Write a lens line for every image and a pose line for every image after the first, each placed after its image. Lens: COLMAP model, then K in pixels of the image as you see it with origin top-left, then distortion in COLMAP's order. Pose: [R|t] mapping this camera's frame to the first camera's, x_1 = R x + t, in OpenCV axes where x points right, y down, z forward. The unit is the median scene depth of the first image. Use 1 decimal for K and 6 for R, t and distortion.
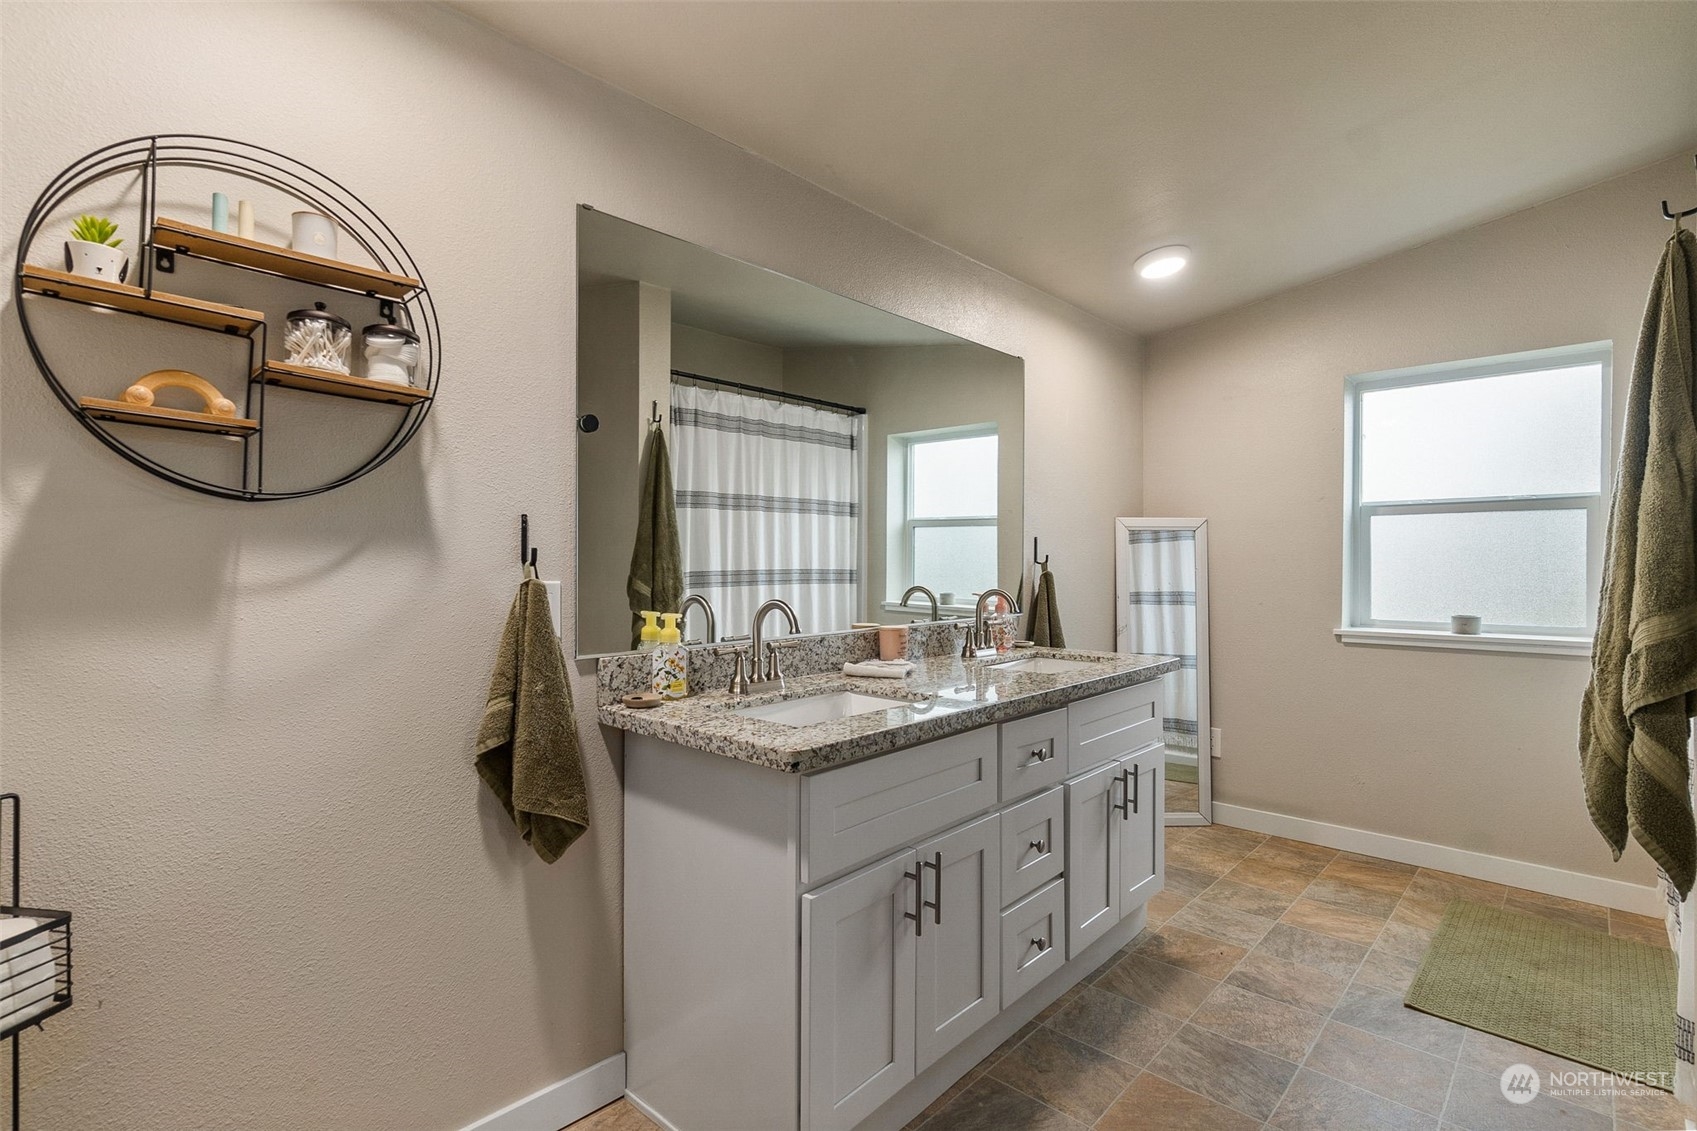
lens RADIAL K [[774.8, 0, 756.9], [0, 774.8, 572.1], [0, 0, 1]] dist [-0.004749, 0.002079]
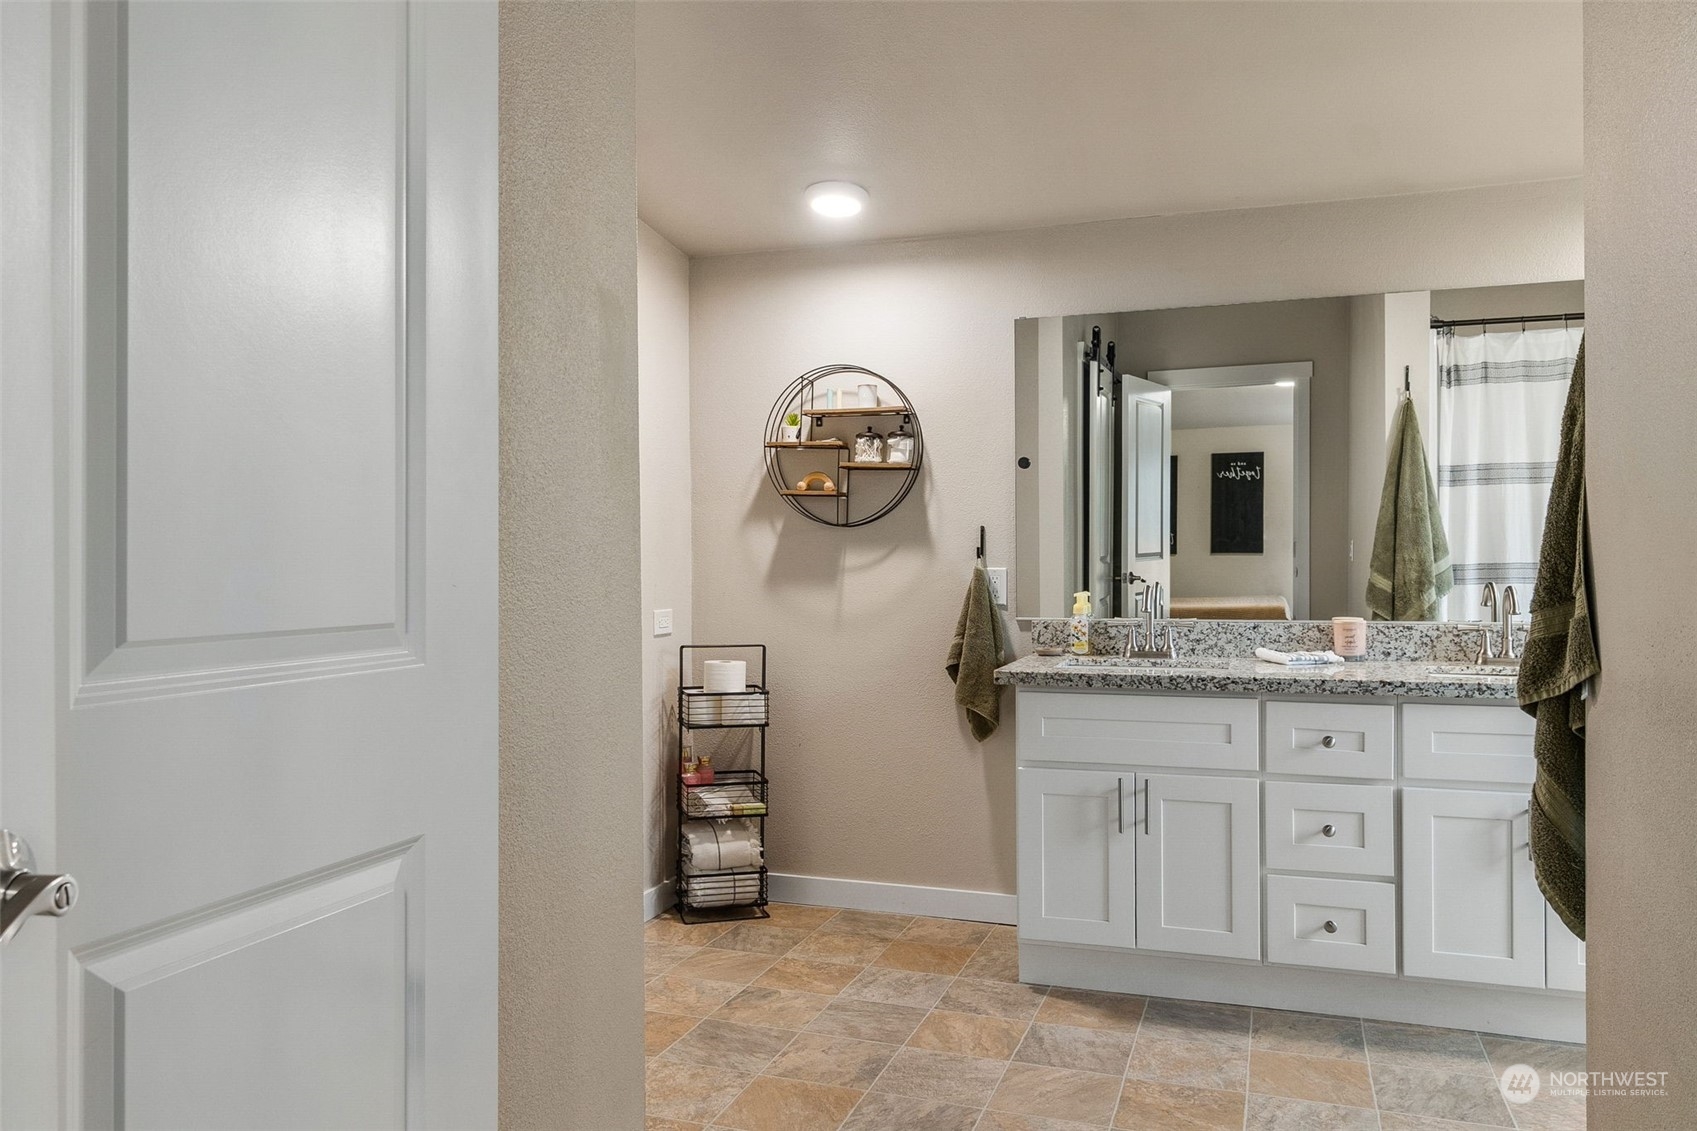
lens RADIAL K [[1339.8, 0, 852.8], [0, 1339.8, 560.7], [0, 0, 1]] dist [-0.012540, 0.013161]
pose [[0.407401, 0.004628, -0.913238, 2.013302], [-0.006203, 0.999978, 0.002300, -0.006646], [0.913228, 0.004728, 0.407421, -0.355366]]
